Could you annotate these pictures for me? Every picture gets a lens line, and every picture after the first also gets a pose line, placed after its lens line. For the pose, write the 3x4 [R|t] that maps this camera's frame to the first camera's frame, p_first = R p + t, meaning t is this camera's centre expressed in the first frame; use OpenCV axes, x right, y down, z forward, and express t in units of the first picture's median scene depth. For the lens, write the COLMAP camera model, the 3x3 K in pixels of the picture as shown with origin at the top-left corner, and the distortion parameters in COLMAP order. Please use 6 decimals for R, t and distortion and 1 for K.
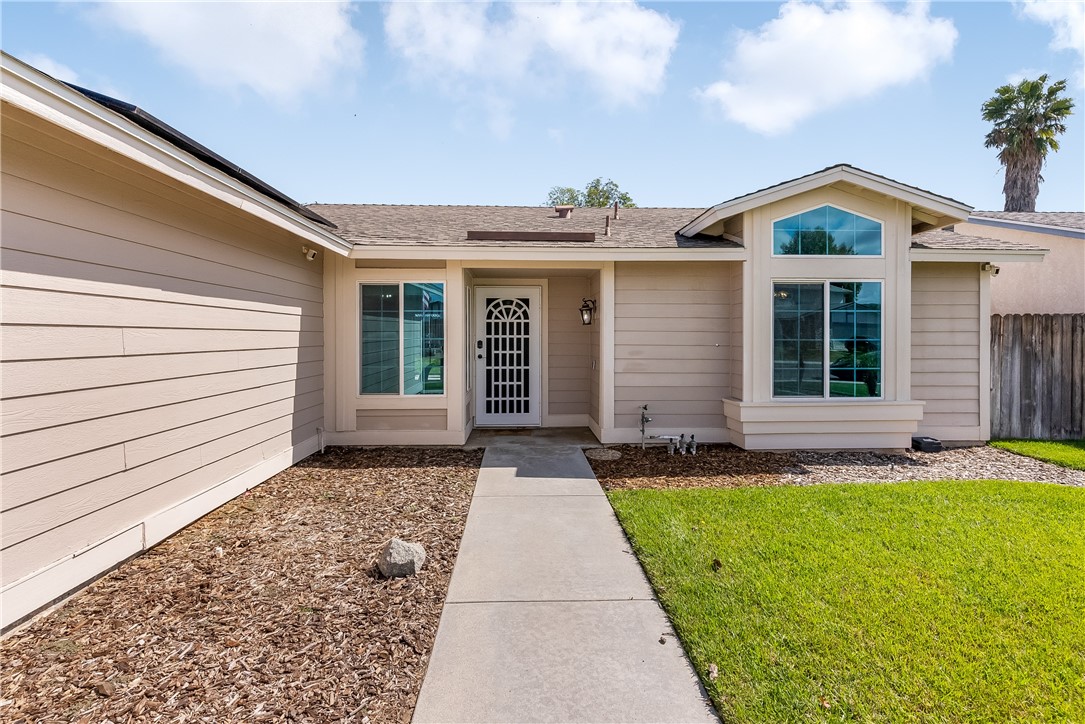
lens RADIAL K [[537.1, 0, 550.1], [0, 537.1, 333.6], [0, 0, 1]] dist [0.002043, -0.000043]
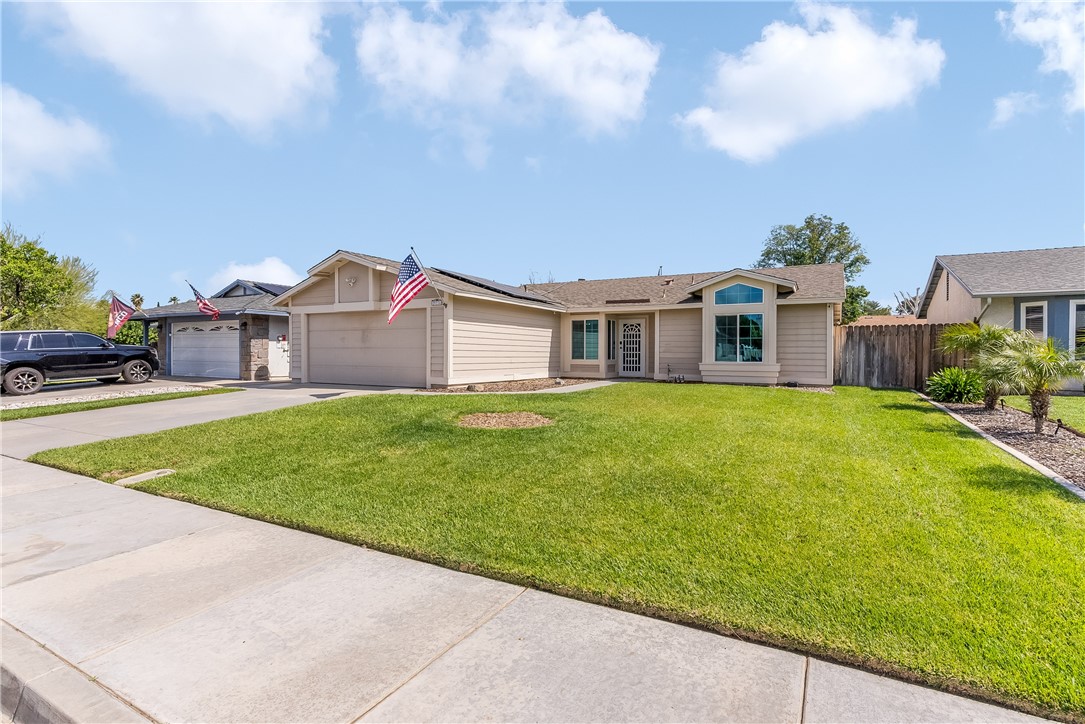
lens RADIAL K [[537.1, 0, 542.4], [0, 537.1, 359.1], [0, 0, 1]] dist [0.002043, -0.000043]
pose [[0.842575, 0.010546, -0.538476, 1.057923], [-0.005013, 0.999919, 0.011740, 0.080087], [0.538556, -0.007193, 0.842559, -1.502198]]
